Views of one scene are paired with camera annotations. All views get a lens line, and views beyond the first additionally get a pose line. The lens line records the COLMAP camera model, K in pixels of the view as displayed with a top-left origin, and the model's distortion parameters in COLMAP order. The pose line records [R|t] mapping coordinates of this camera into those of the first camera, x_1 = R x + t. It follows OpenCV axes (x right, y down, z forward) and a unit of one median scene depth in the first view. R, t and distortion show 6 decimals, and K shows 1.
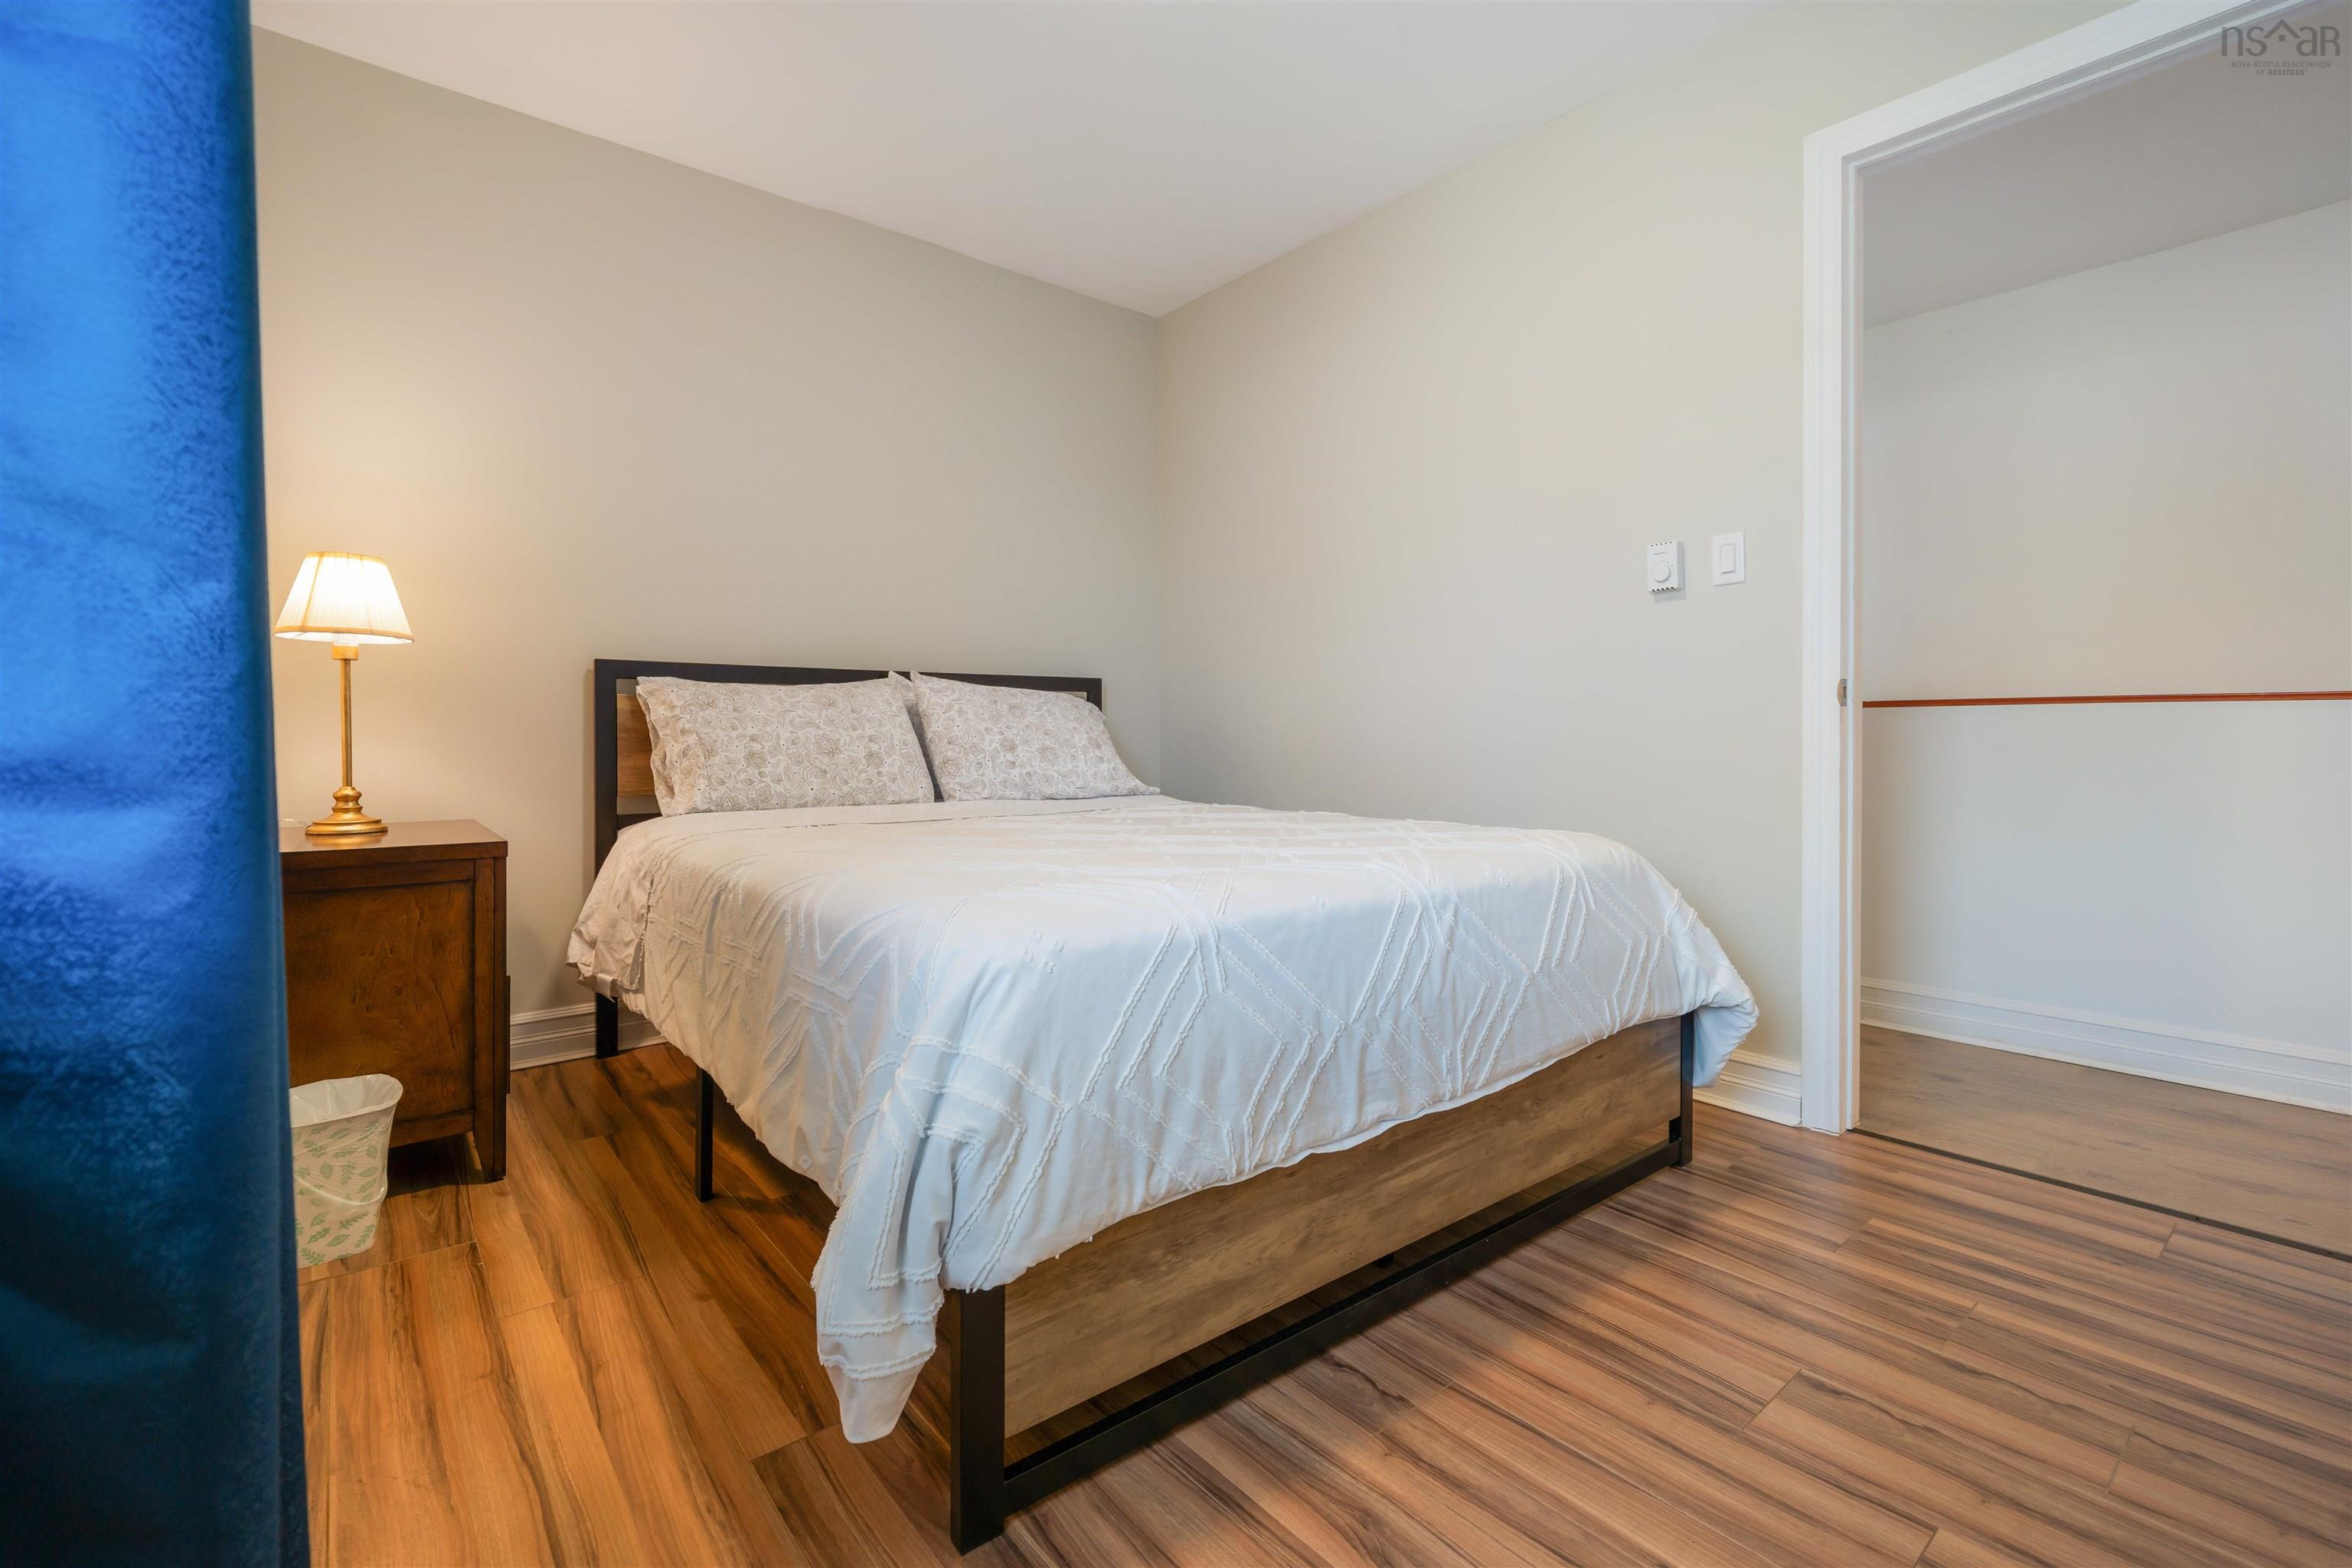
lens RADIAL K [[1007.7, 0, 1175.0], [0, 1007.7, 740.4], [0, 0, 1]] dist [0.001882, -0.000085]
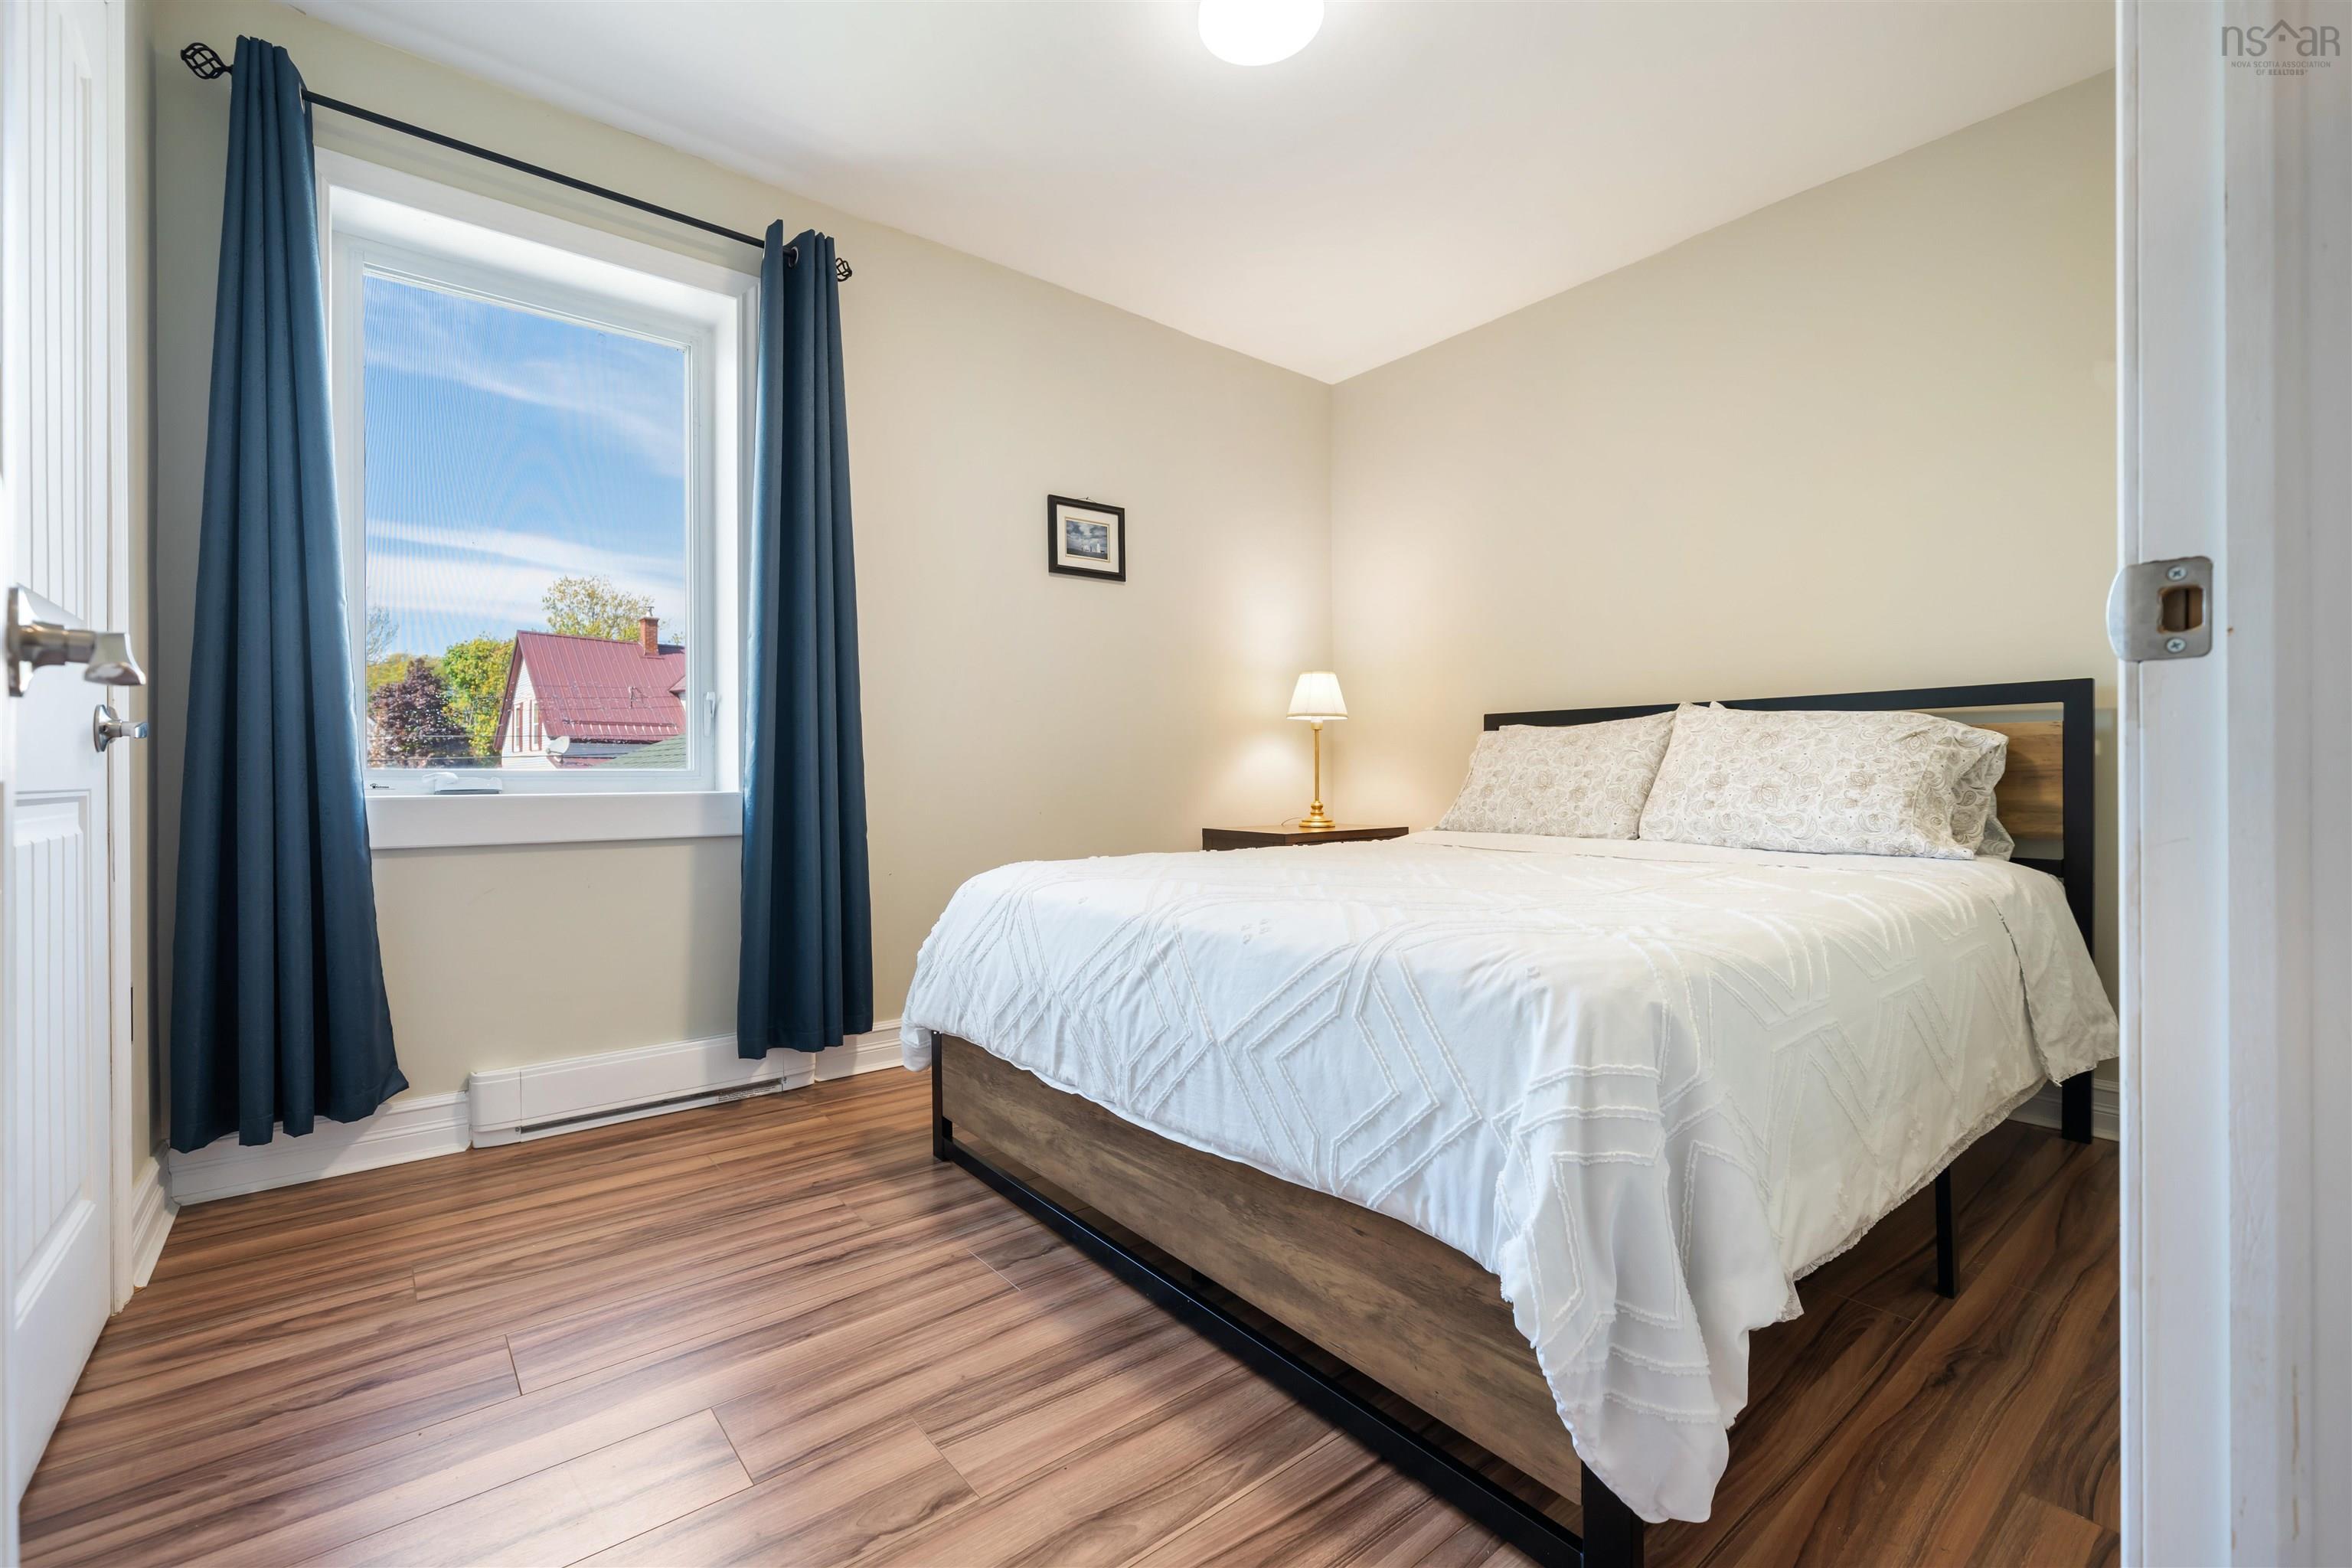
lens RADIAL K [[1007.7, 0, 1178.0], [0, 1007.7, 777.5], [0, 0, 1]] dist [0.001882, -0.000085]
pose [[0.004165, 0.003021, -0.999987, 1.272810], [-0.002320, 0.999993, 0.003011, -0.000397], [0.999989, 0.002307, 0.004172, 0.996225]]
